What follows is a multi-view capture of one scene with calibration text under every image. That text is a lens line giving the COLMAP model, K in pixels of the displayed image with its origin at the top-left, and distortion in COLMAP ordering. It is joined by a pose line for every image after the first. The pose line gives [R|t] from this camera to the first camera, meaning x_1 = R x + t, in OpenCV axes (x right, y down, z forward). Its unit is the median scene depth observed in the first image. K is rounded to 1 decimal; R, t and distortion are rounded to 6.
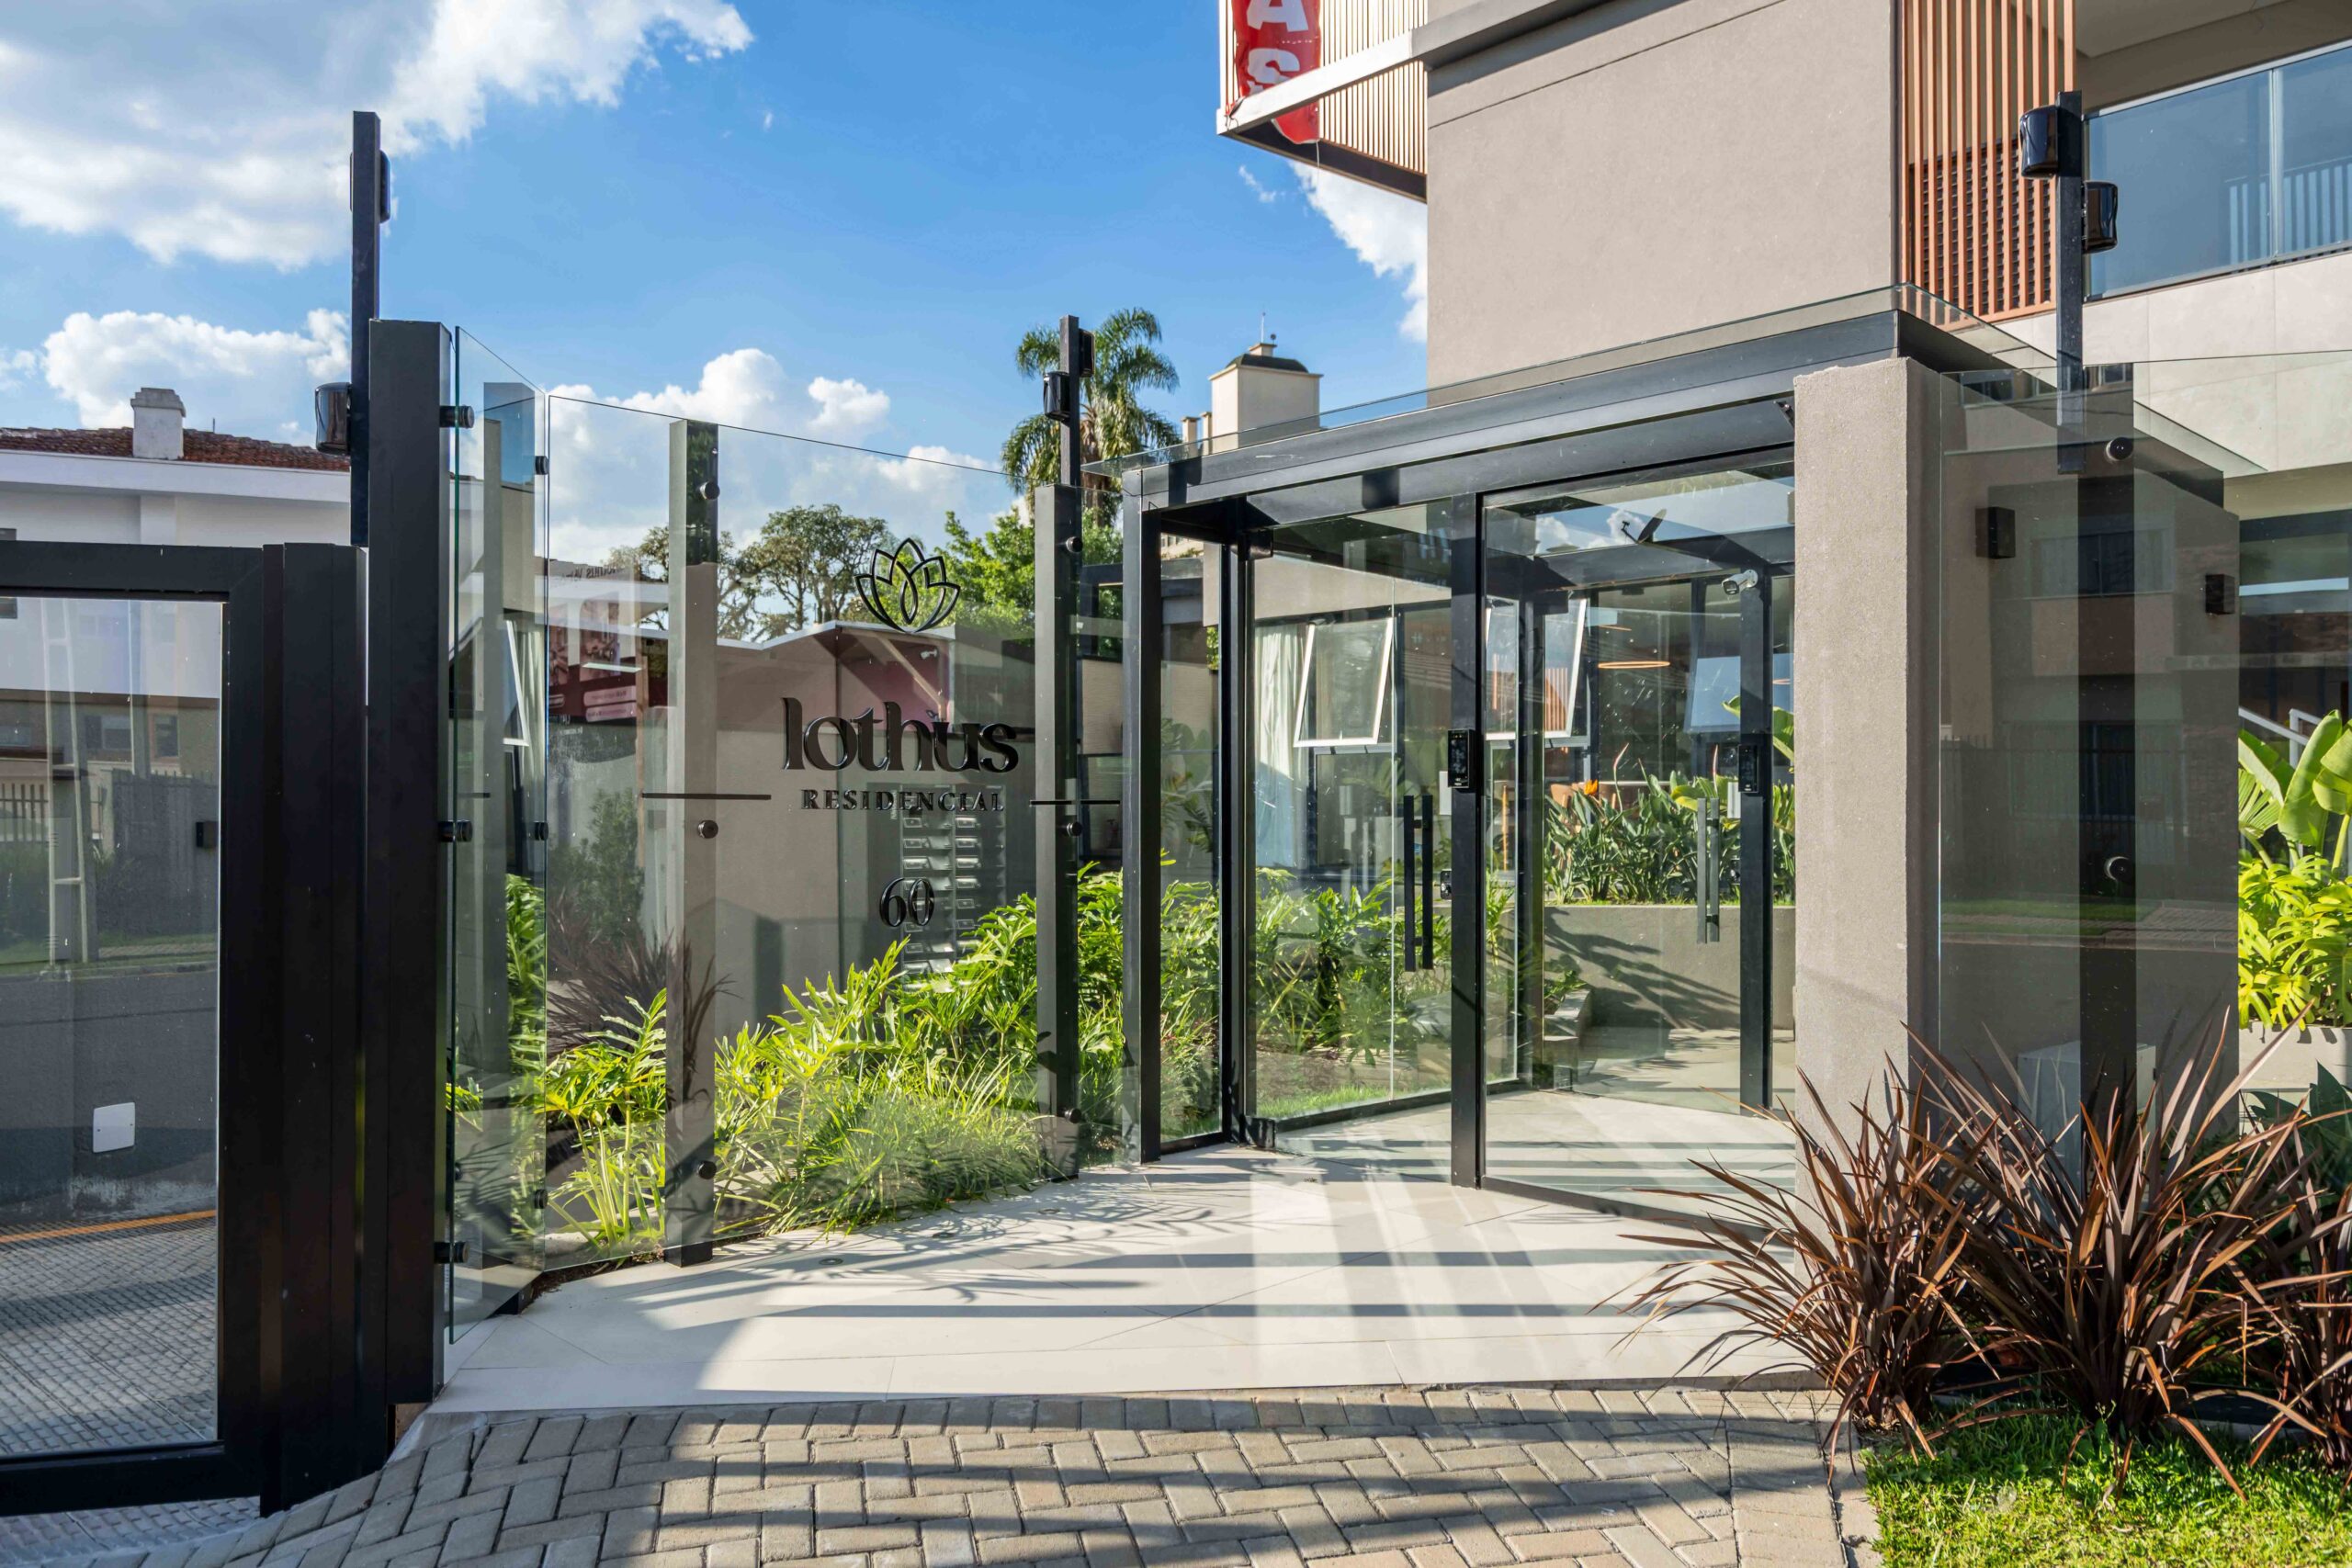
lens RADIAL K [[1714.5, 0, 1225.3], [0, 1714.5, 796.9], [0, 0, 1]] dist [0.005318, 0.000923]
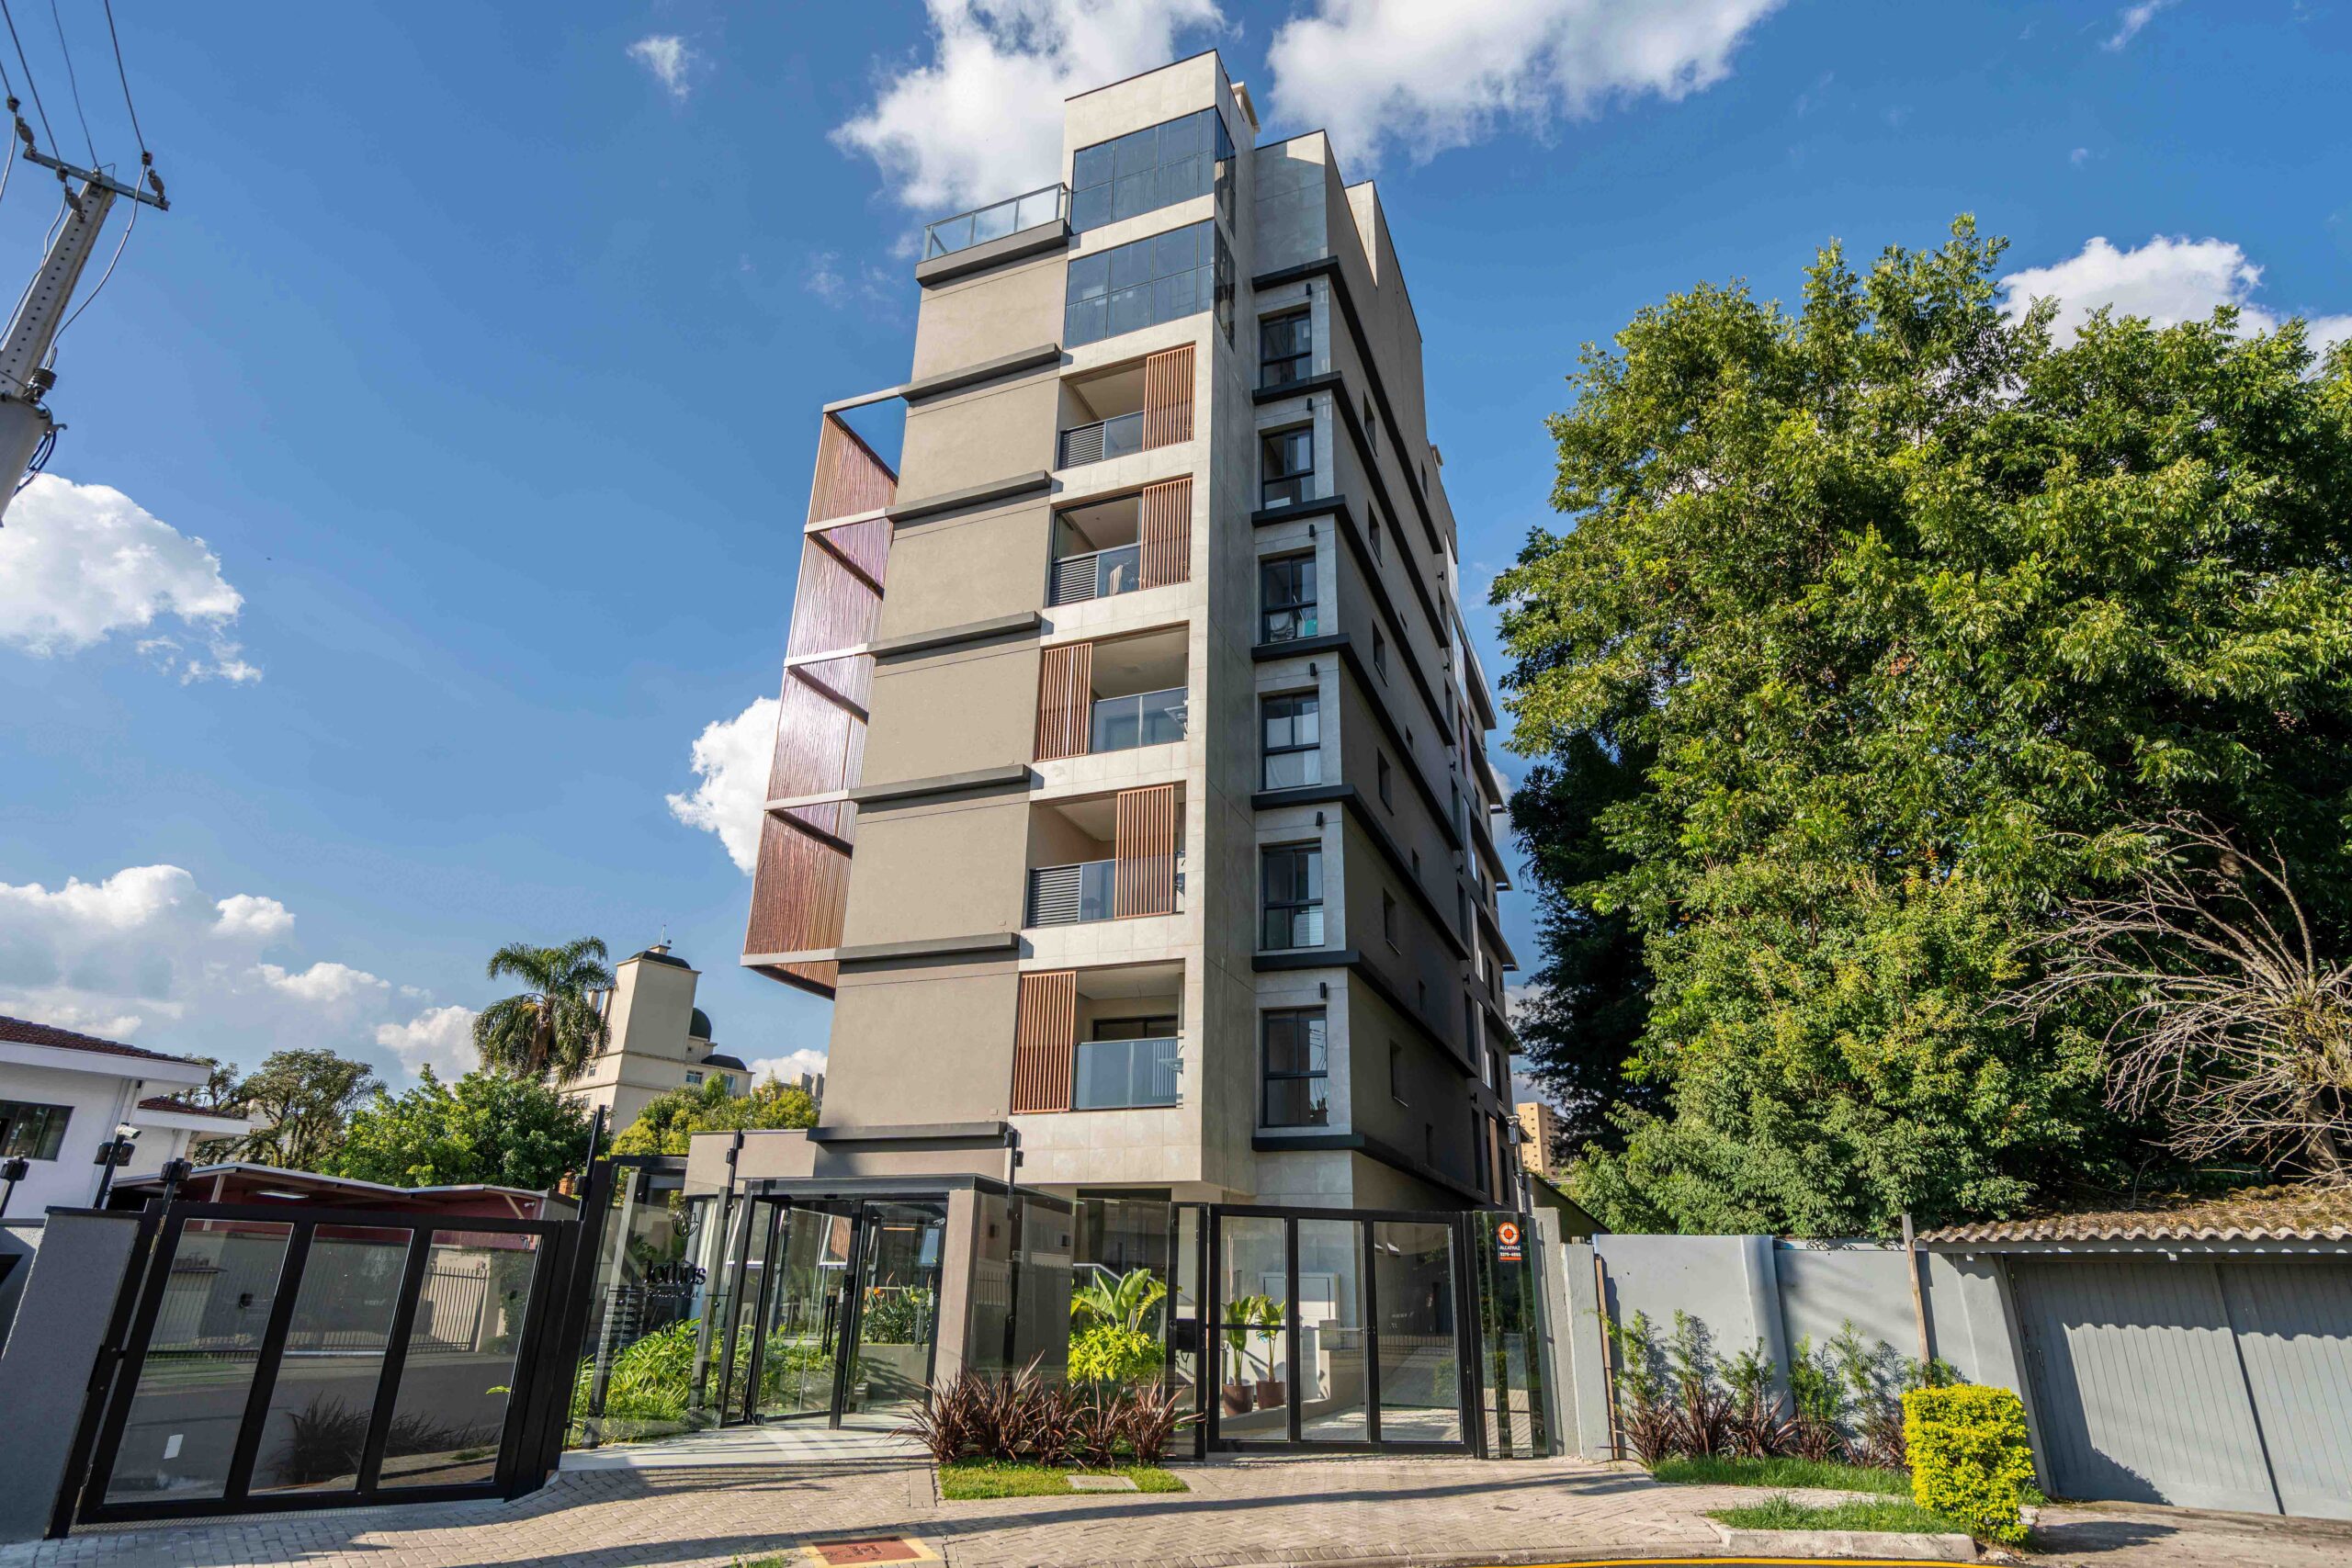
lens RADIAL K [[1242.9, 0, 1176.0], [0, 1242.9, 784.0], [0, 0, 1]] dist [-0.006000, 0.000154]
pose [[0.899784, 0.183204, 0.396010, -0.229915], [-0.019815, 0.923805, -0.382351, -0.005395], [-0.435884, 0.336187, 0.834855, -0.875217]]
